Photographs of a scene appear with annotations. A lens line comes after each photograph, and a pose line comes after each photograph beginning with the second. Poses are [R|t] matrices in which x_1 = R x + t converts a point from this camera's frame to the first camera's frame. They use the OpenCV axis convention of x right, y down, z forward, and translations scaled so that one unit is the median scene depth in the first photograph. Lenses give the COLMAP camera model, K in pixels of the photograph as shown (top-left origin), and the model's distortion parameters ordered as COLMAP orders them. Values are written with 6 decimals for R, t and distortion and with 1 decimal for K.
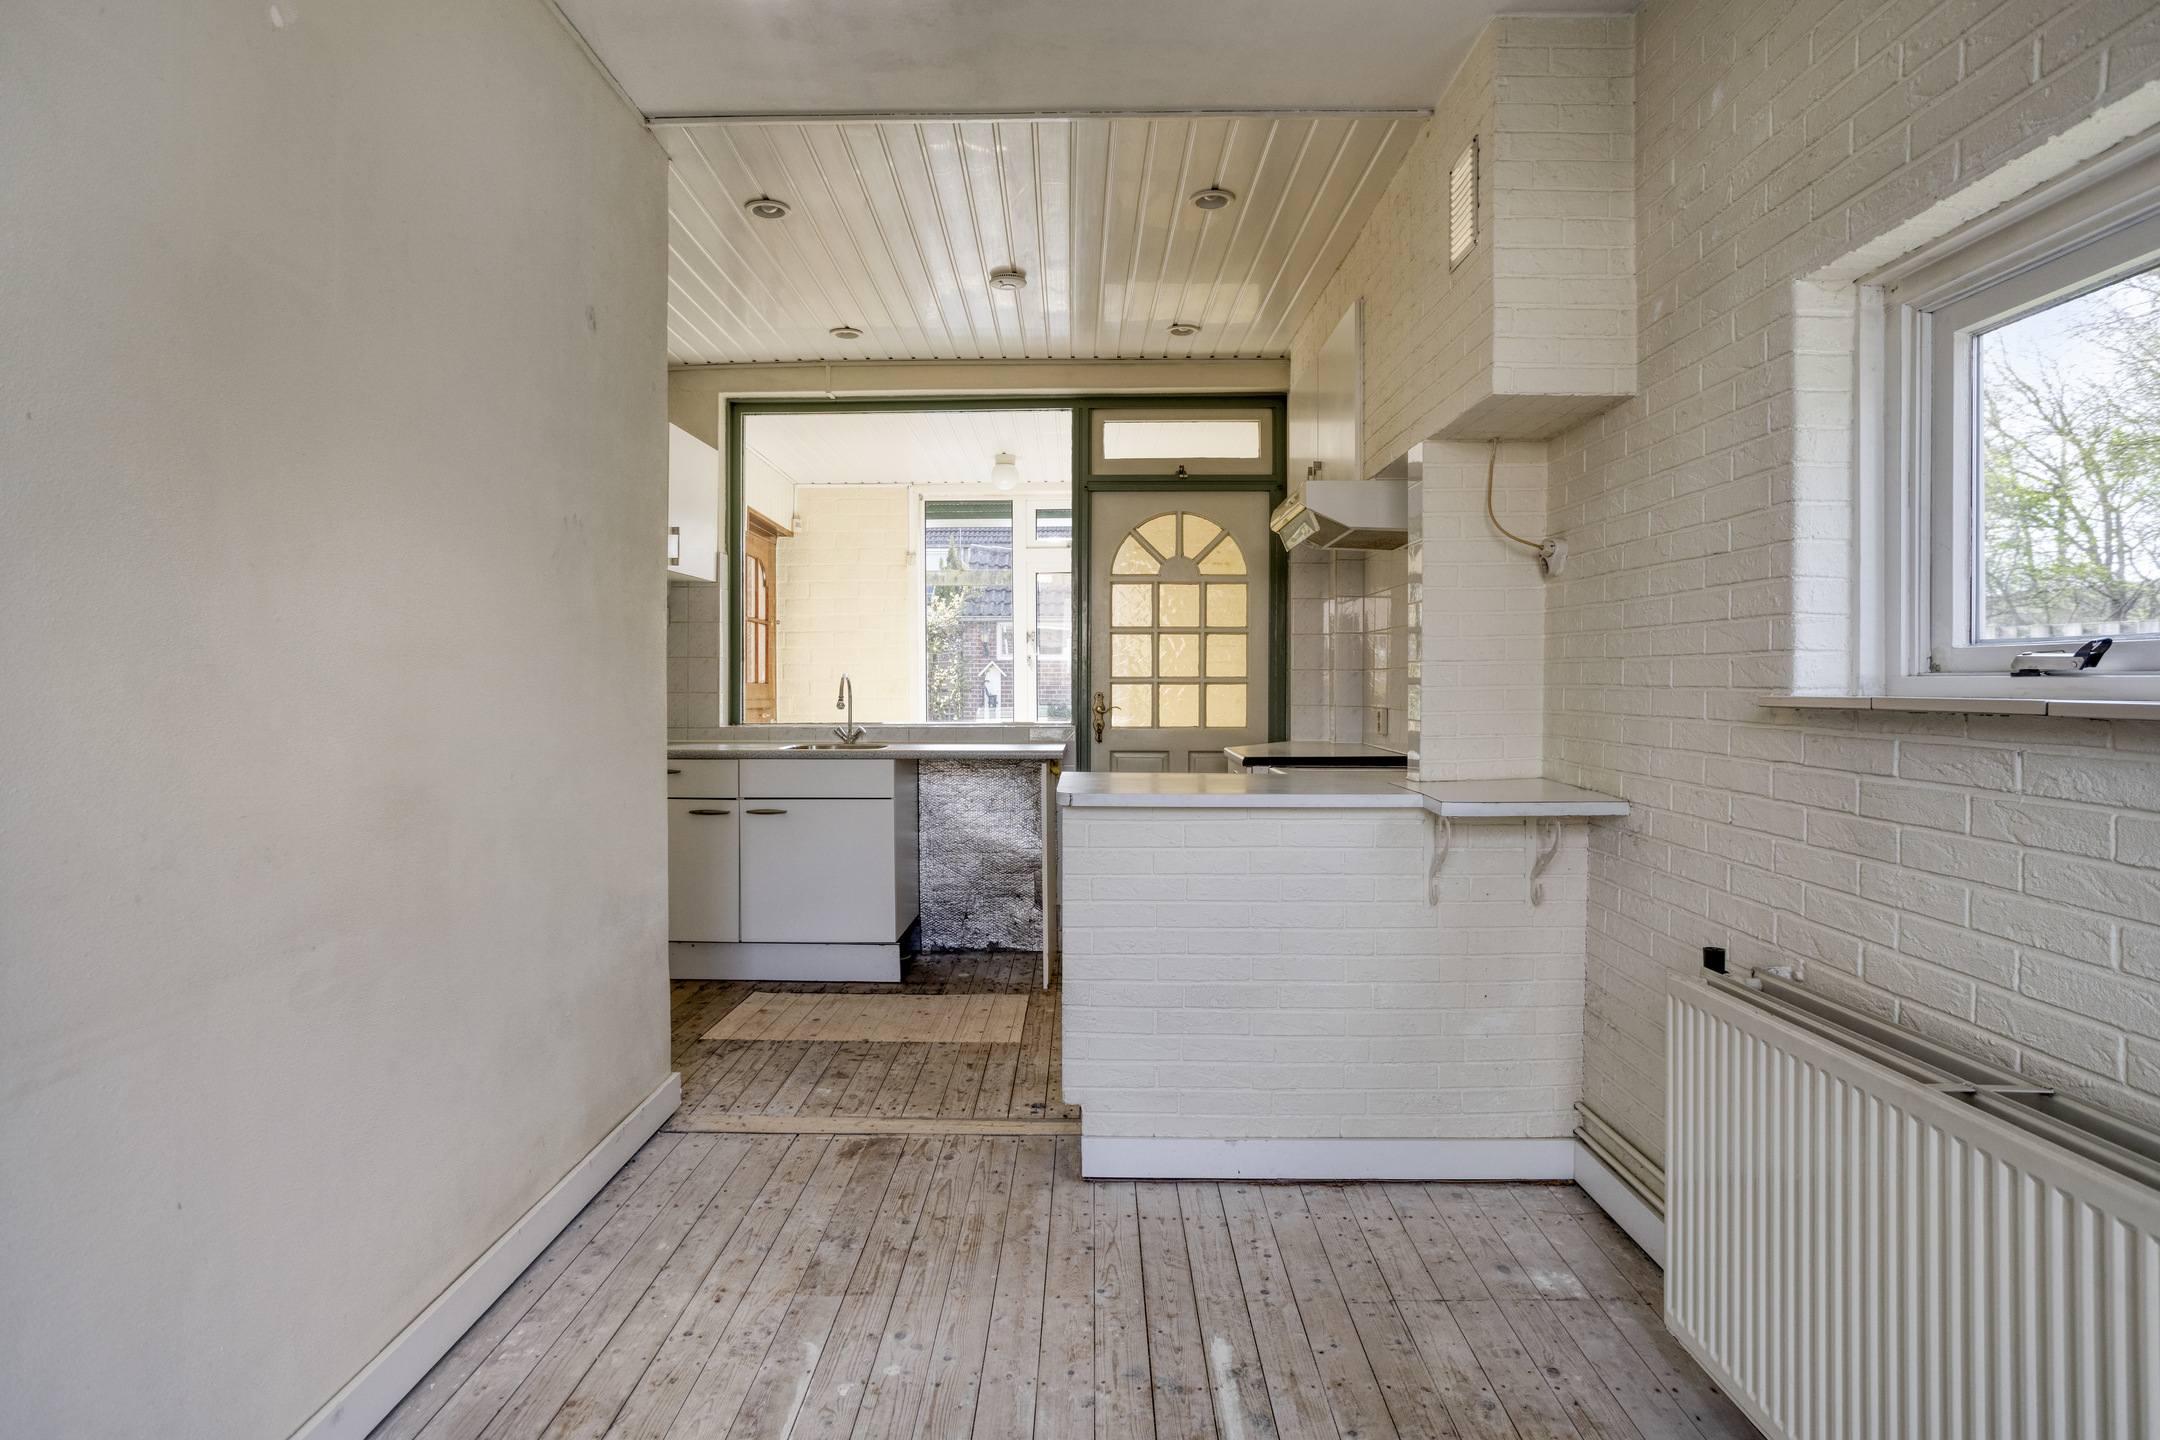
lens RADIAL K [[1233.5, 0, 1080.0], [0, 1233.5, 720.0], [0, 0, 1]] dist [0.000481, -0.000021]
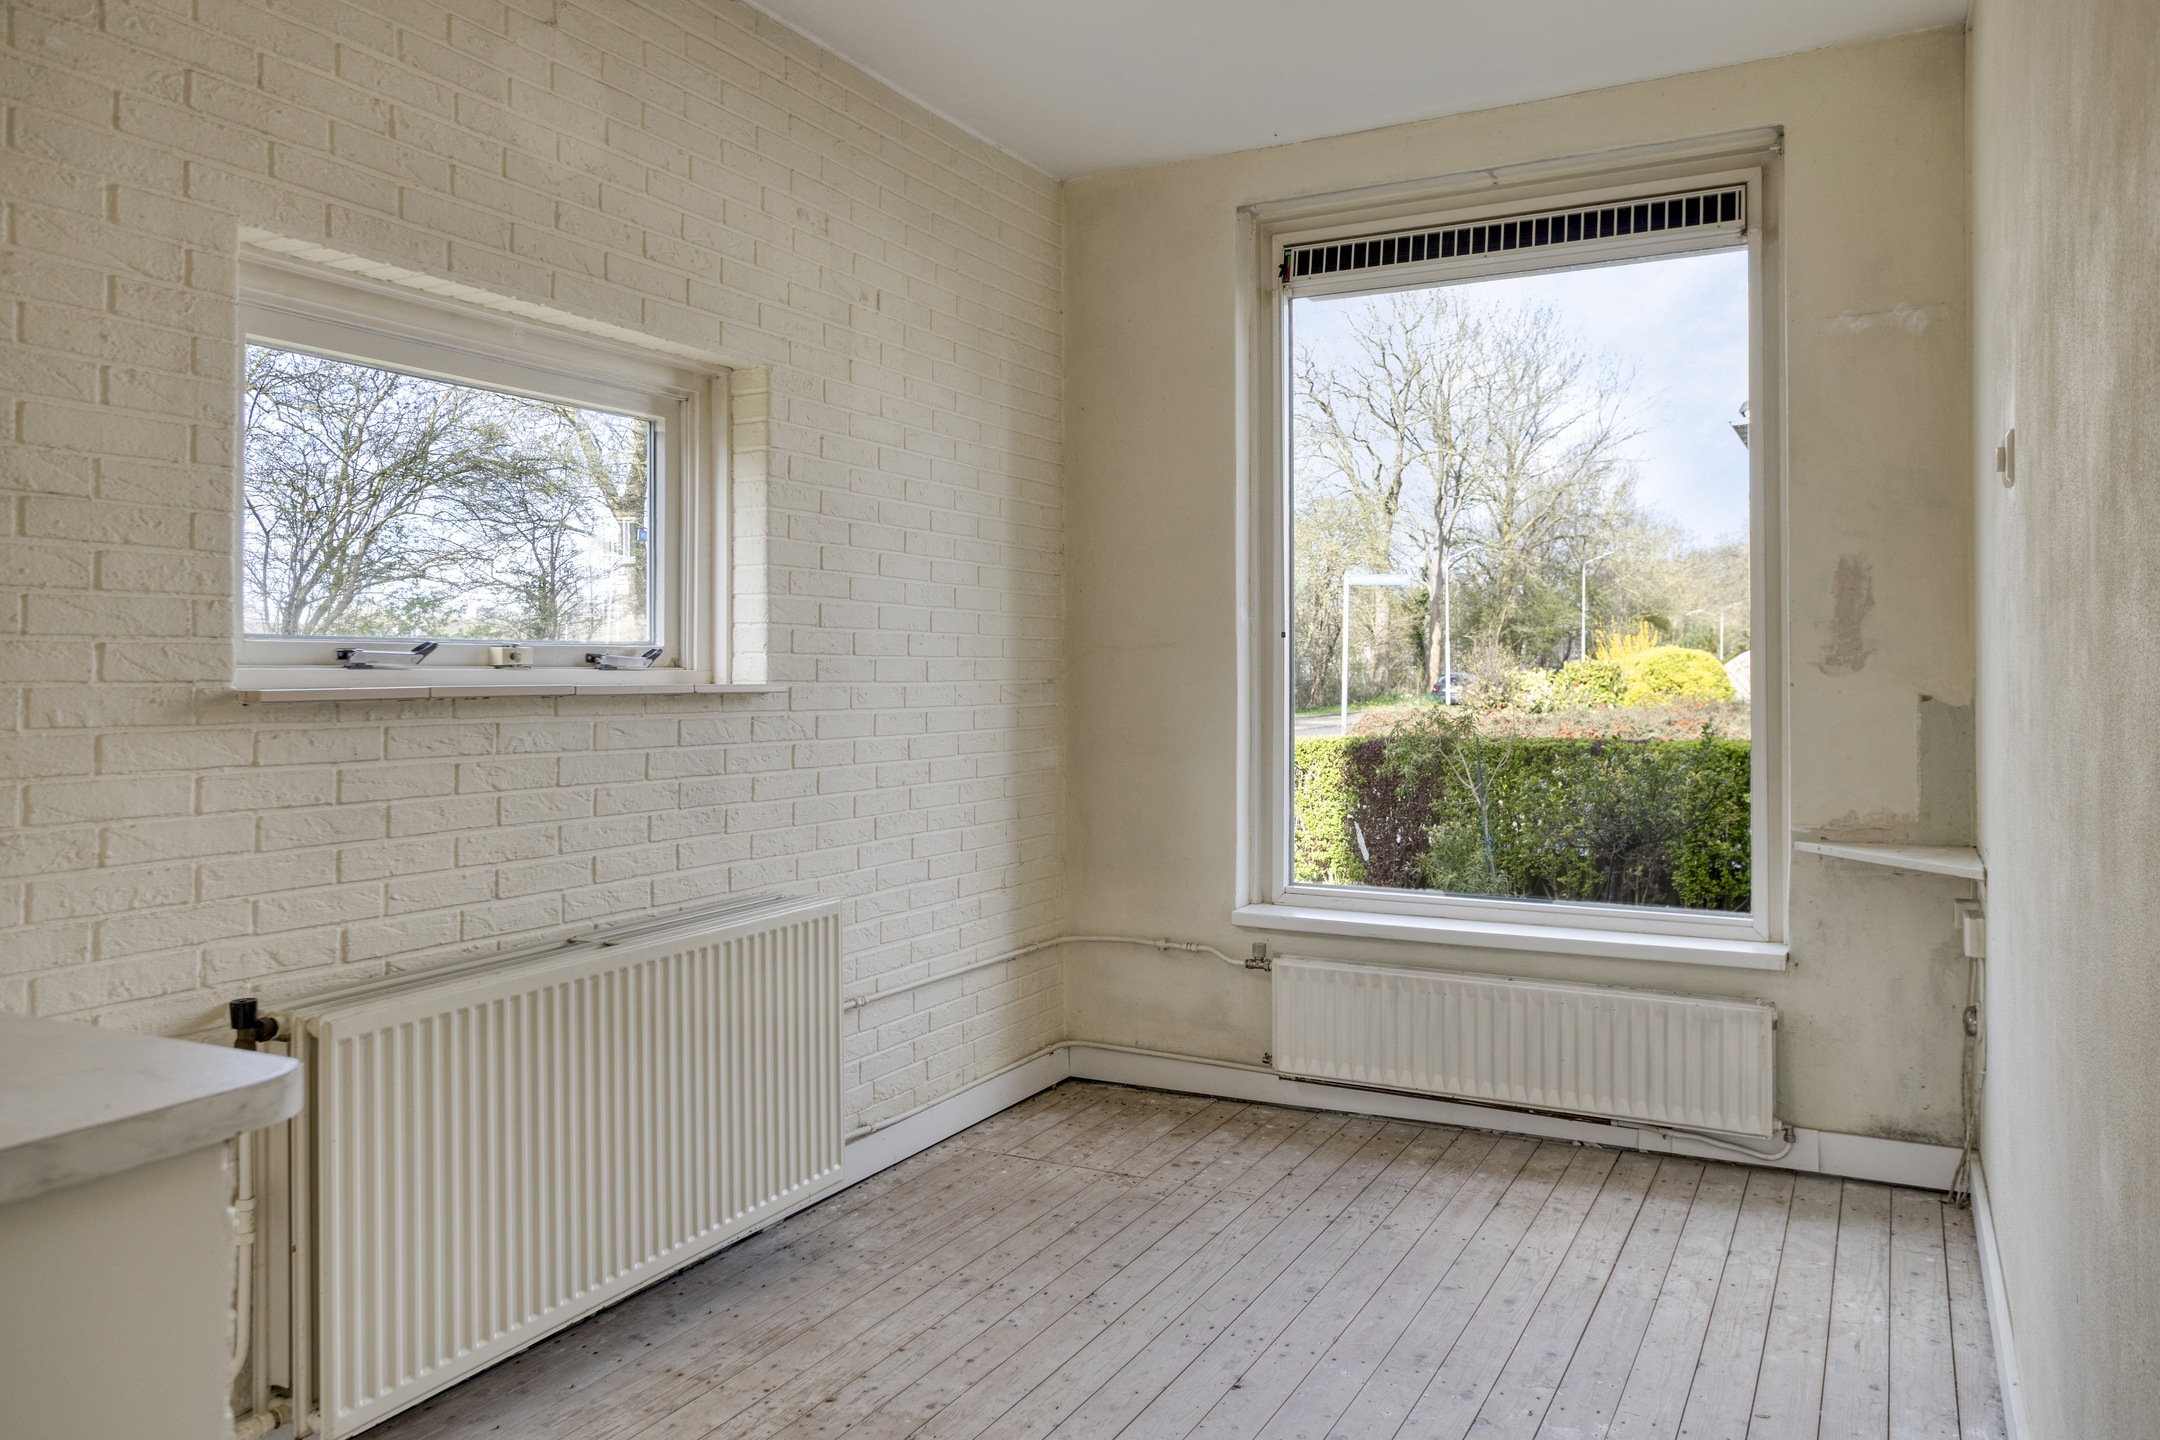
lens RADIAL K [[1555.6, 0, 1080.0], [0, 1555.6, 720.0], [0, 0, 1]] dist [0.001286, 0.000226]
pose [[-0.890497, -0.011356, 0.454848, -0.257821], [0.017055, 0.998153, 0.058311, -0.028918], [-0.454670, 0.059683, -0.888658, 0.951826]]
